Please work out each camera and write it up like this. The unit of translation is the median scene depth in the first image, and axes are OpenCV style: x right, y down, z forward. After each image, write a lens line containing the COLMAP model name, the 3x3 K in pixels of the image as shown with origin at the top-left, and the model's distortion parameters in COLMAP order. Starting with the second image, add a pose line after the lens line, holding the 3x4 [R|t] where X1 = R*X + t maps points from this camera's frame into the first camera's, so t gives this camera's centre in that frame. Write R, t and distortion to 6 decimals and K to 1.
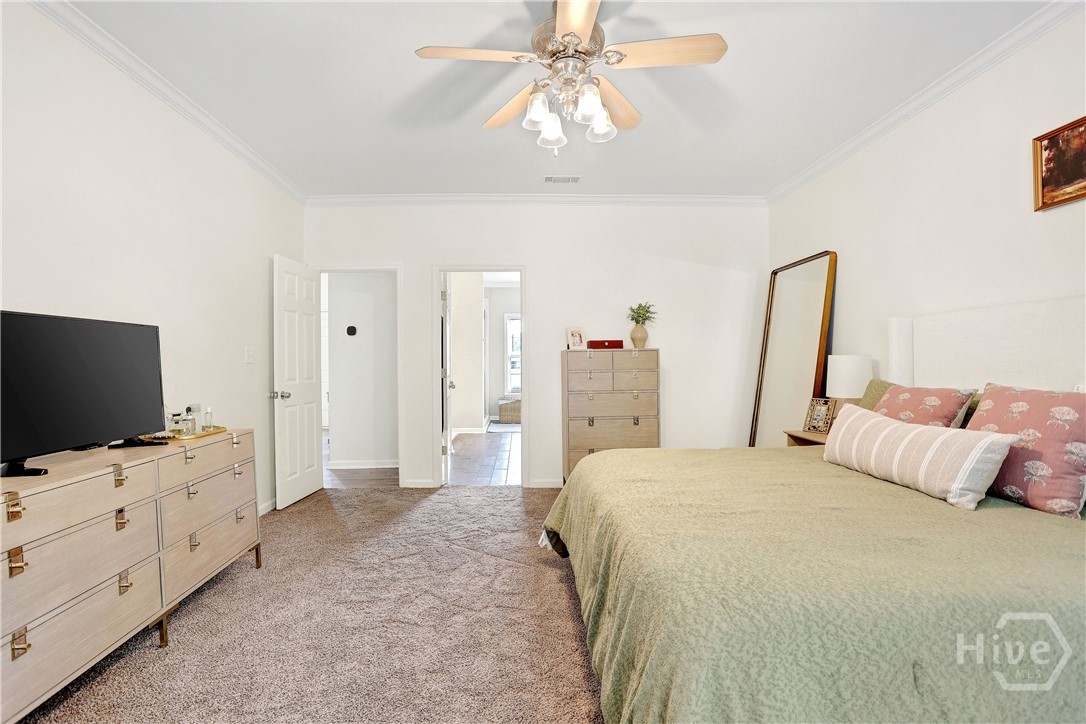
lens RADIAL K [[527.6, 0, 543.0], [0, 527.6, 362.0], [0, 0, 1]] dist [-0.077055, 0.029728]
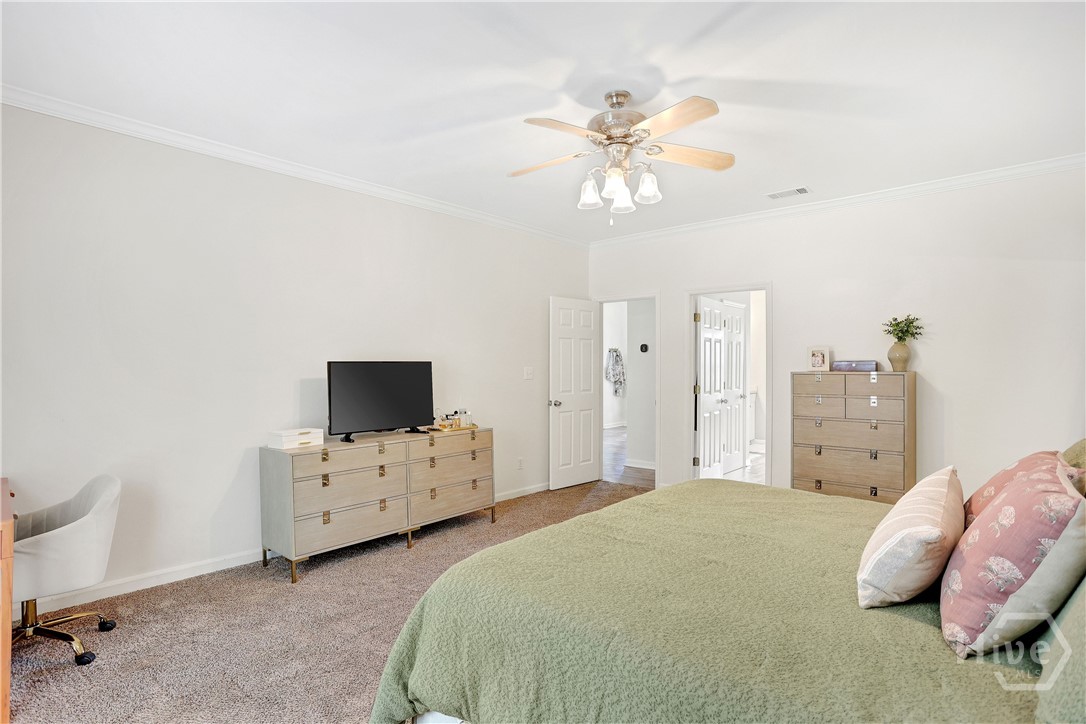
lens RADIAL K [[532.0, 0, 541.9], [0, 532.0, 366.5], [0, 0, 1]] dist [-0.081660, 0.036734]
pose [[0.718554, 0.012684, -0.695356, 0.680392], [-0.006576, 0.999913, 0.011444, -0.074167], [0.695440, -0.003650, 0.718575, 0.008034]]
